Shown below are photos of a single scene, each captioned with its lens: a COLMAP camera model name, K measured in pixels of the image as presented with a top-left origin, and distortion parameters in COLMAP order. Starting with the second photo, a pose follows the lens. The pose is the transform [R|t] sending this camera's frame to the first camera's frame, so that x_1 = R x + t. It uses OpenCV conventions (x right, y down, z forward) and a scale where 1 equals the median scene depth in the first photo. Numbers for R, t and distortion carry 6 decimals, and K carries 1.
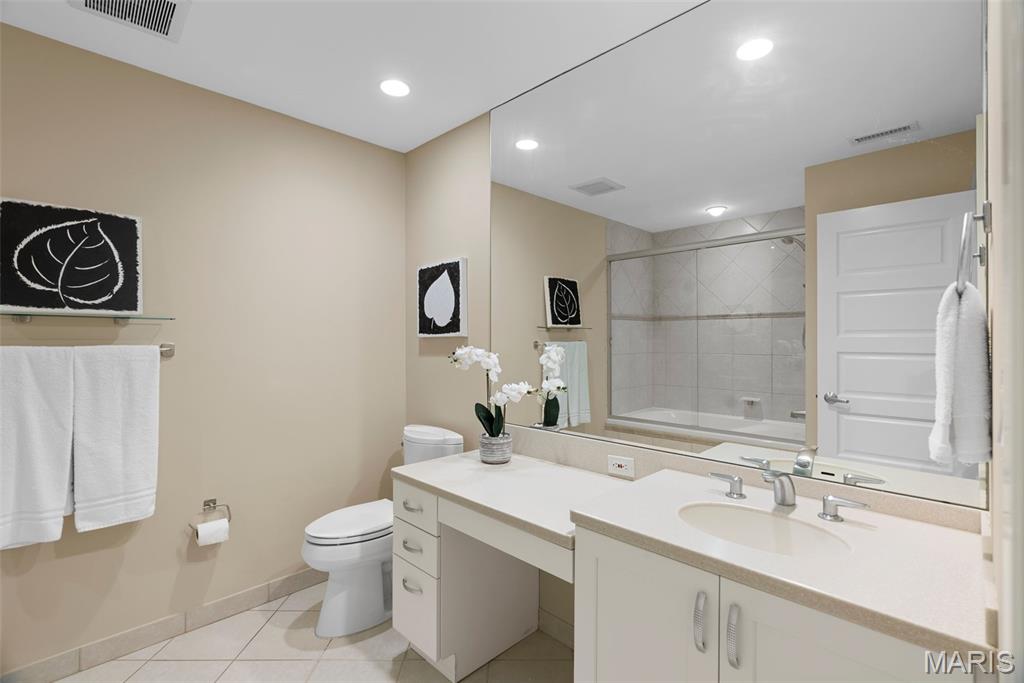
lens RADIAL K [[469.8, 0, 514.4], [0, 469.8, 349.8], [0, 0, 1]] dist [-0.003567, 0.000757]
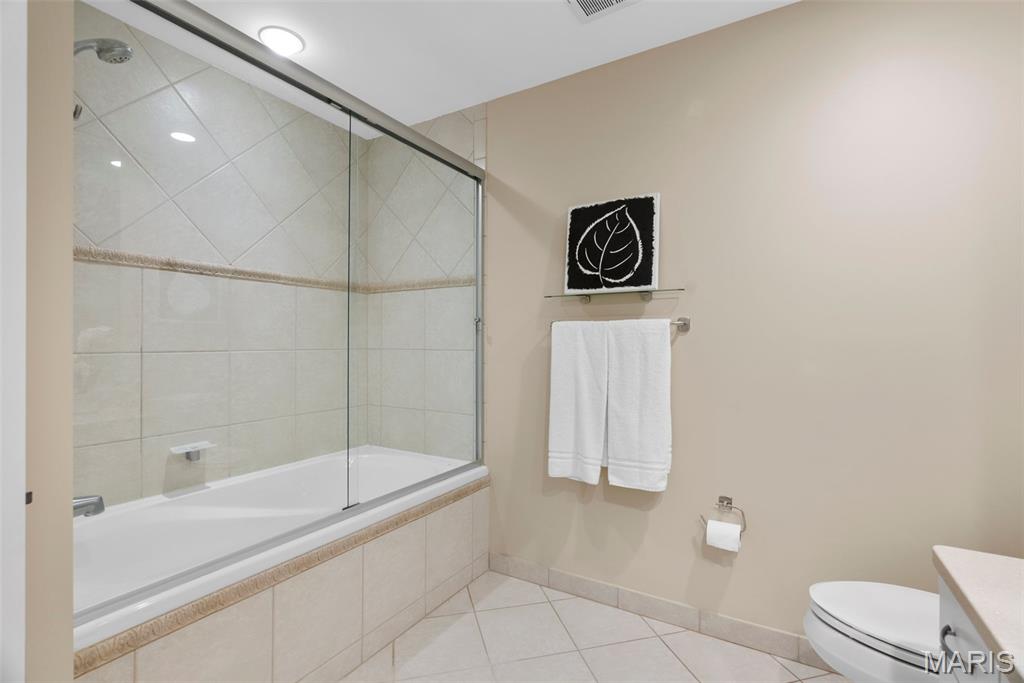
lens RADIAL K [[469.8, 0, 514.4], [0, 469.8, 349.8], [0, 0, 1]] dist [-0.003567, 0.000757]
pose [[0.234560, 0.005813, -0.972084, 0.121252], [-0.022946, 0.999737, 0.000441, 0.065554], [0.971831, 0.022202, 0.234632, 0.483670]]
